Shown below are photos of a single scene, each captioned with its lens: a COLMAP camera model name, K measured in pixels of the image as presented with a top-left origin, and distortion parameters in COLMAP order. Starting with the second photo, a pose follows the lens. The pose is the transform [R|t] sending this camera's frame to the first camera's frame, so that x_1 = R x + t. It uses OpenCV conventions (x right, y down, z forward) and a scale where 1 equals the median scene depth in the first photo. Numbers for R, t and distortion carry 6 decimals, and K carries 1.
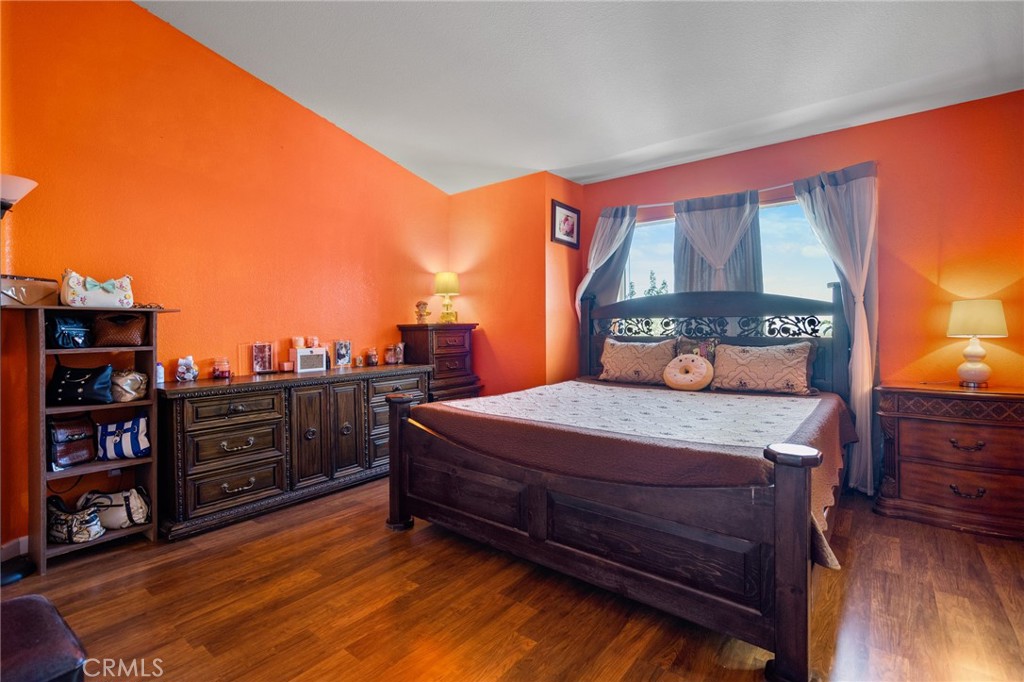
lens RADIAL K [[465.5, 0, 508.6], [0, 465.5, 337.2], [0, 0, 1]] dist [-0.000542, -0.000410]
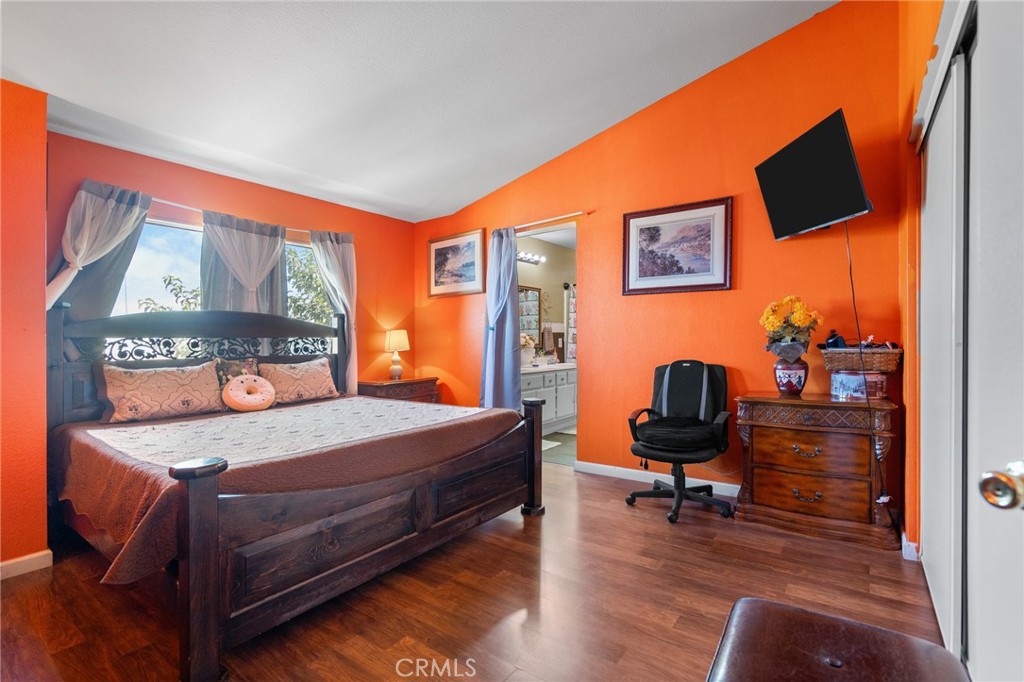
lens RADIAL K [[465.5, 0, 518.5], [0, 465.5, 348.8], [0, 0, 1]] dist [-0.000542, -0.000410]
pose [[-0.038509, -0.010157, 0.999207, -0.602139], [0.037470, 0.999230, 0.011601, -0.008175], [-0.998555, 0.037887, -0.038099, 0.446675]]
